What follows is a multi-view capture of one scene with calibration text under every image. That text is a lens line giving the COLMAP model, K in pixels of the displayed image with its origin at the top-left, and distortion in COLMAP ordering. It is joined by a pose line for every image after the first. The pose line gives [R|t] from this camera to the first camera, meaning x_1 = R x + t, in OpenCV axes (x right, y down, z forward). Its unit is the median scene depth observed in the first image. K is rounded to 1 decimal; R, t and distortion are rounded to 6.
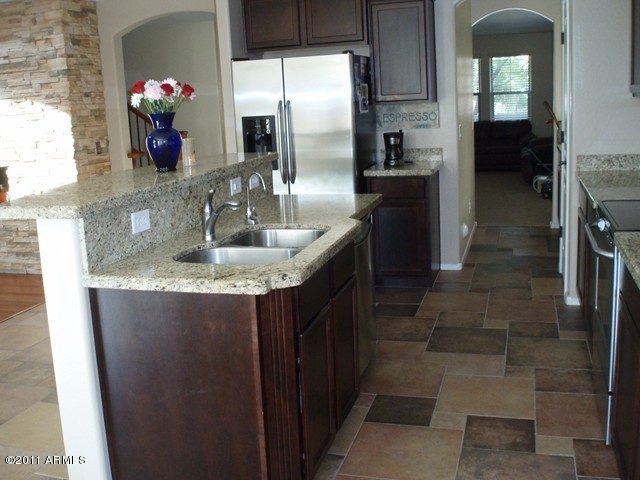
lens RADIAL K [[699.1, 0, 321.1], [0, 699.1, 245.4], [0, 0, 1]] dist [-0.116726, 0.000000]
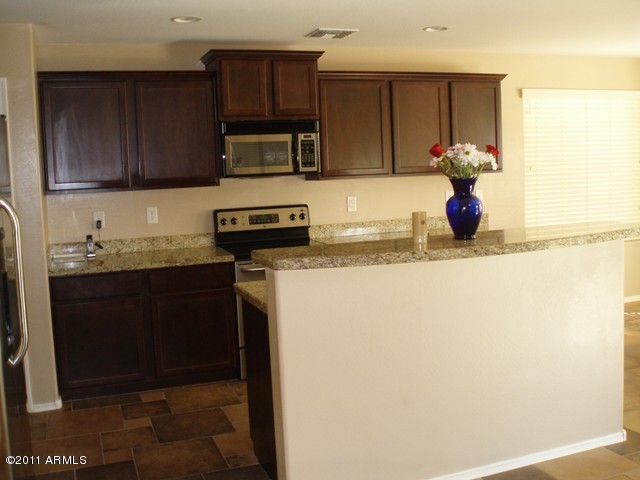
lens RADIAL K [[699.1, 0, 319.7], [0, 699.1, 239.5], [0, 0, 1]] dist [-0.116726, 0.000000]
pose [[-0.618794, 0.001238, 0.785552, -0.665202], [0.234369, 0.954747, 0.183112, -0.249220], [-0.749776, 0.297418, -0.591082, 1.351100]]
